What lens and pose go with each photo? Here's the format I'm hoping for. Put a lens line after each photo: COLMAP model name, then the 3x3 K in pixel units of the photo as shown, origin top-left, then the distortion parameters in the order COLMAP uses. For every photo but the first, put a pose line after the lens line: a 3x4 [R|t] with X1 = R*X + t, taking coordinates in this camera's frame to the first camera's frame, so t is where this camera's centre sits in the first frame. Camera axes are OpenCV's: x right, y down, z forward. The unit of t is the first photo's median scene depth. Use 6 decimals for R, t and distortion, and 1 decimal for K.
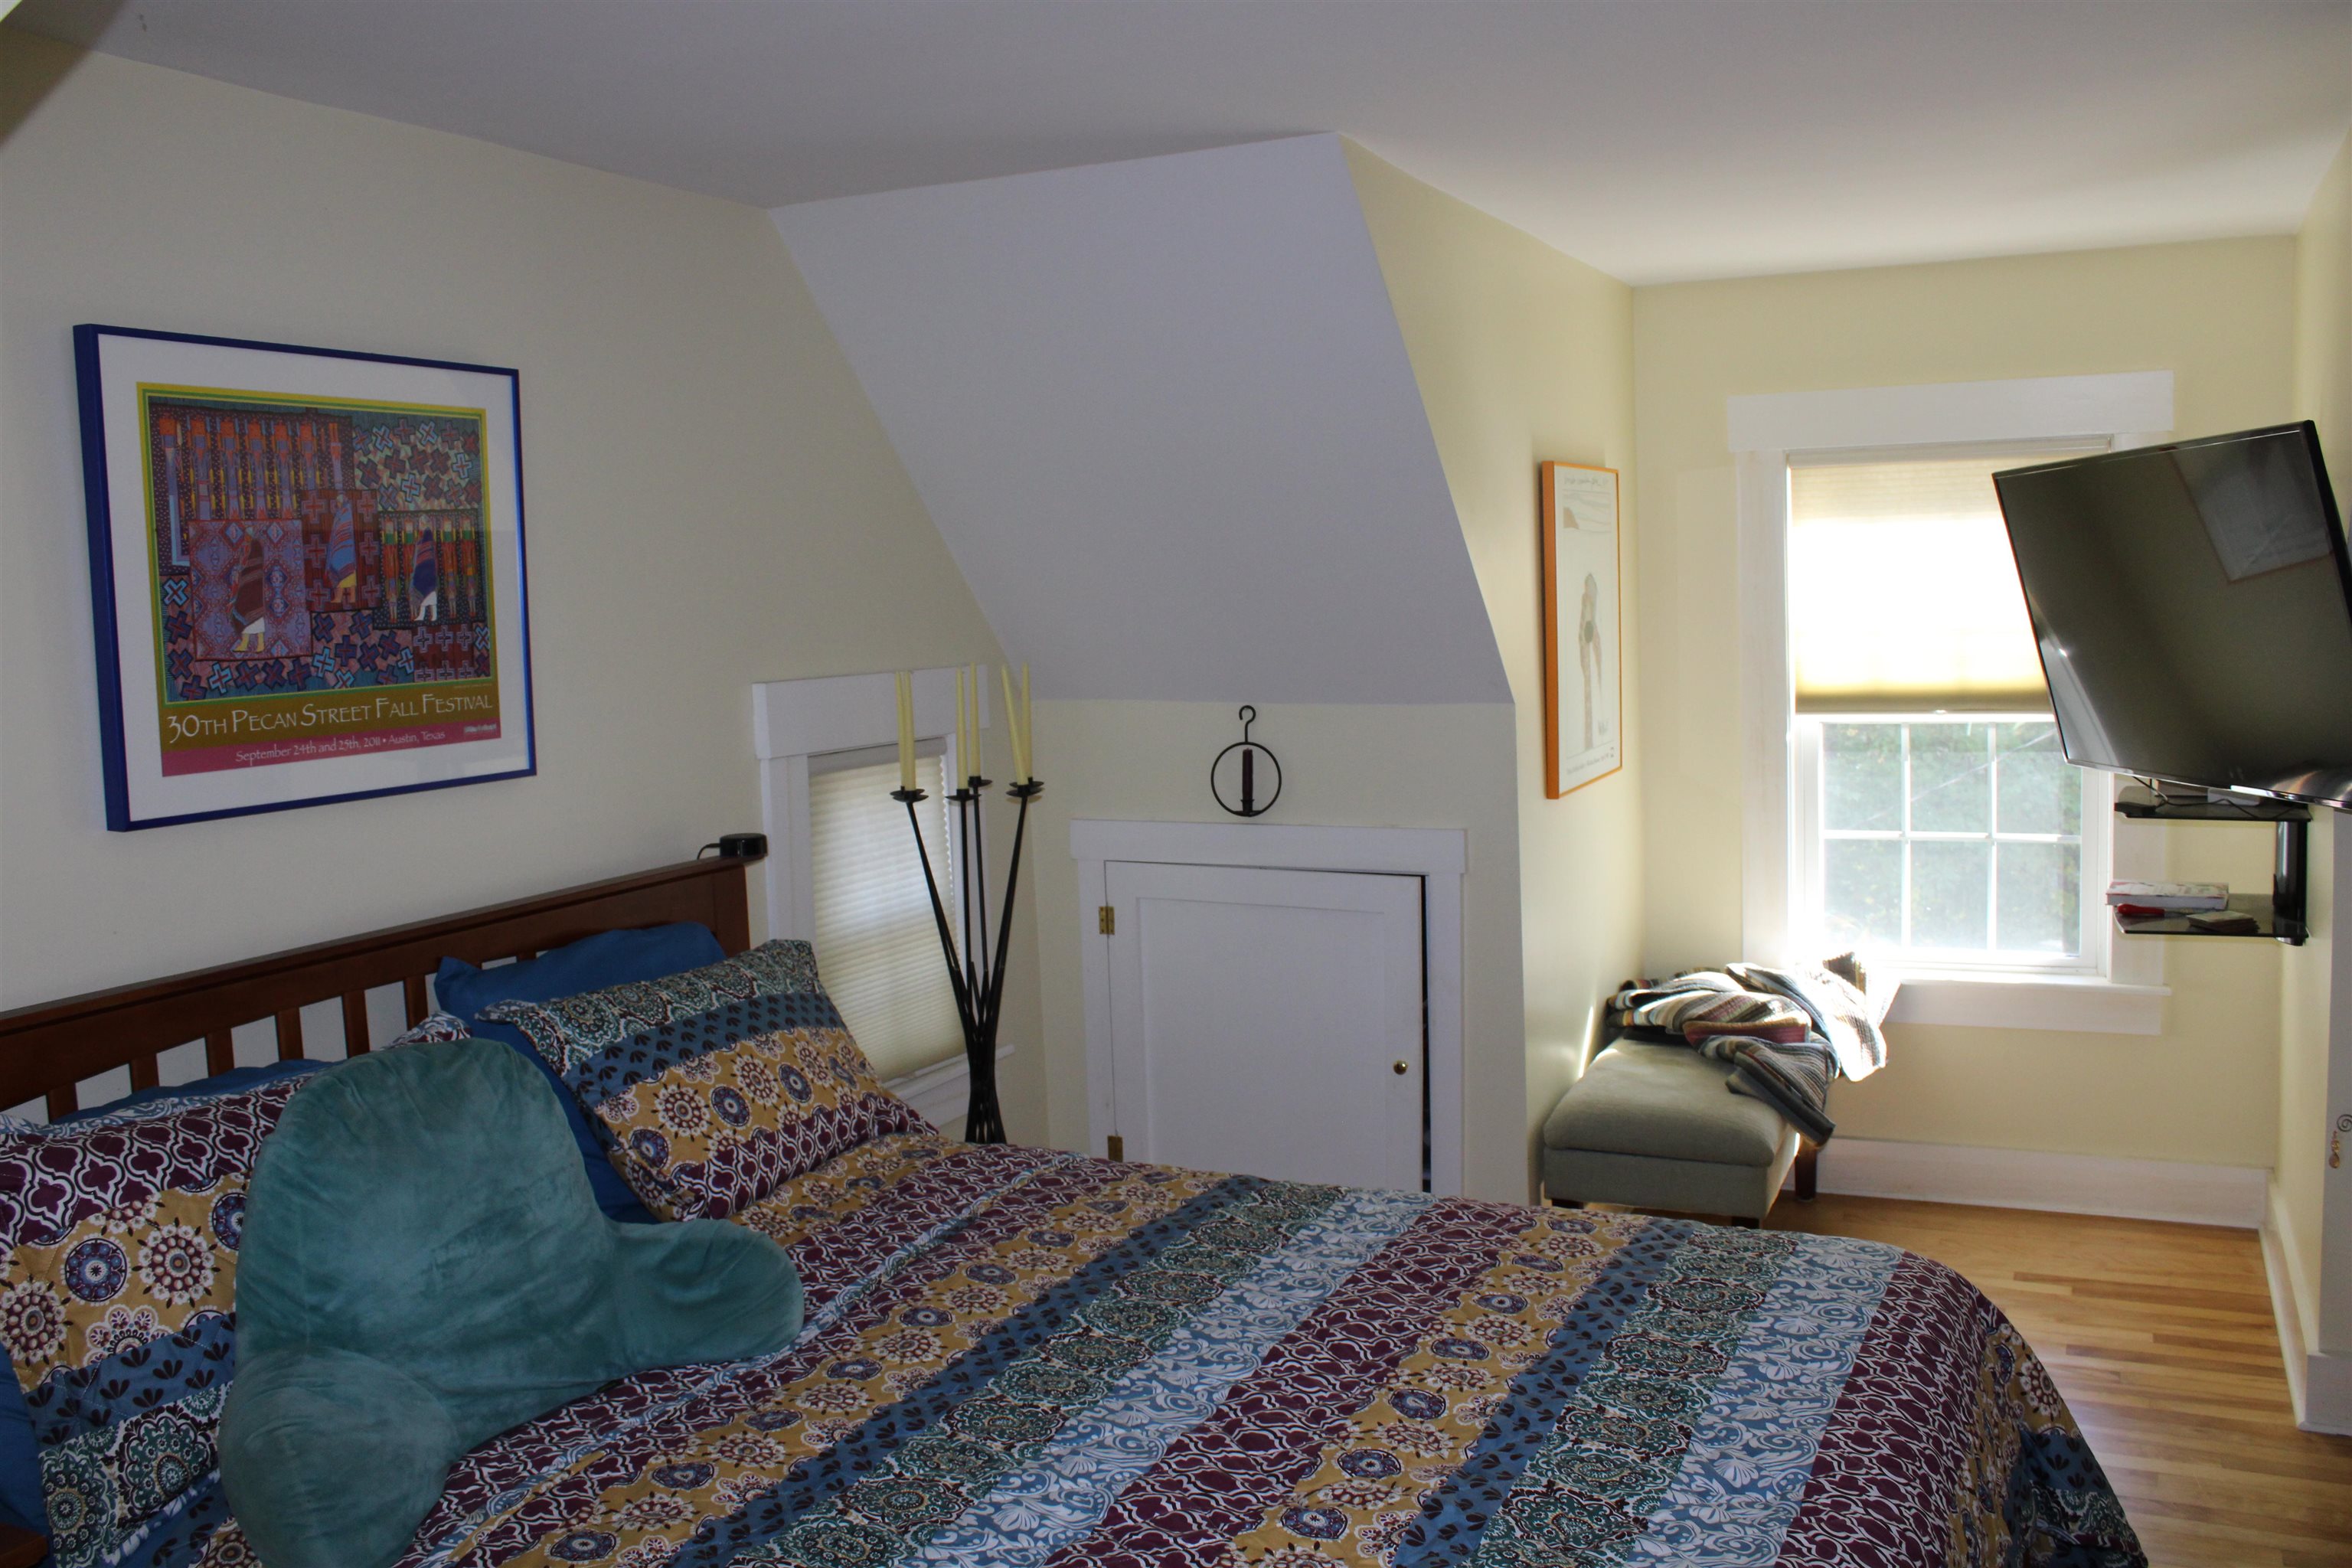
lens RADIAL K [[1987.2, 0, 1173.9], [0, 1987.2, 794.0], [0, 0, 1]] dist [-0.167454, 0.146838]
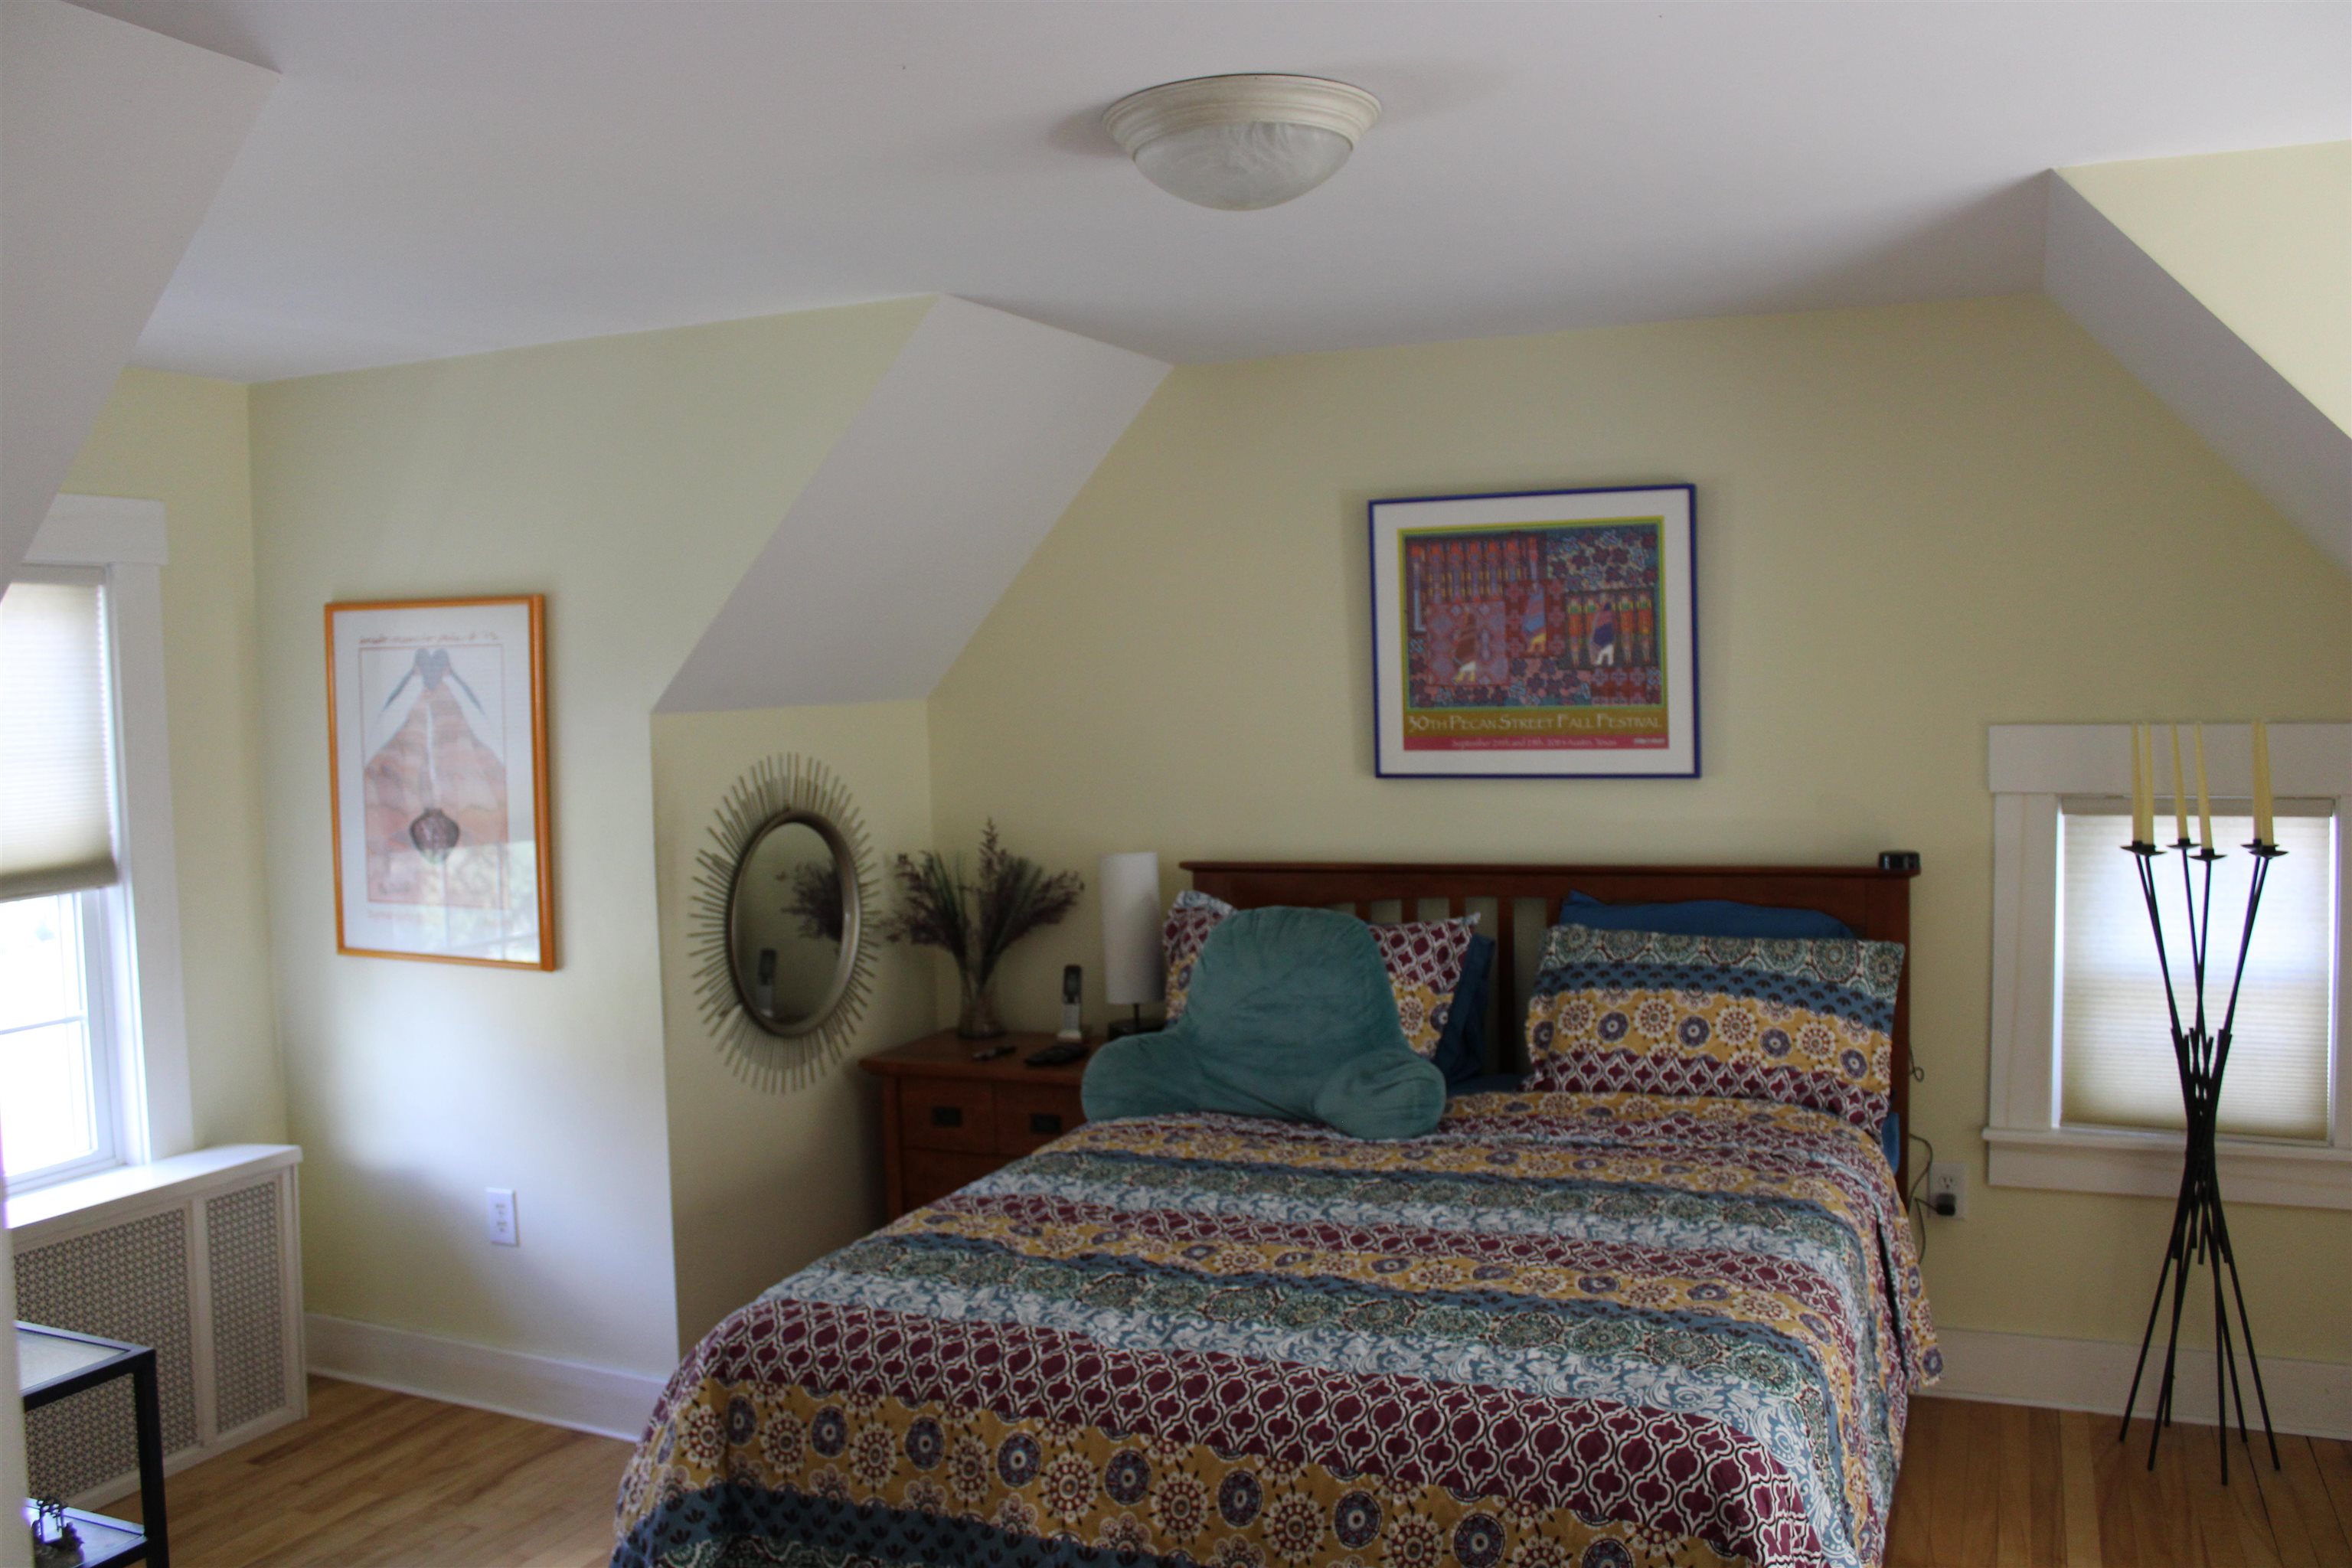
lens RADIAL K [[1987.2, 0, 1175.3], [0, 1987.2, 775.3], [0, 0, 1]] dist [-0.167454, 0.146838]
pose [[0.044642, 0.087491, -0.995165, 1.161763], [-0.075804, 0.993582, 0.083952, -0.112538], [0.996123, 0.071690, 0.050988, 0.637423]]
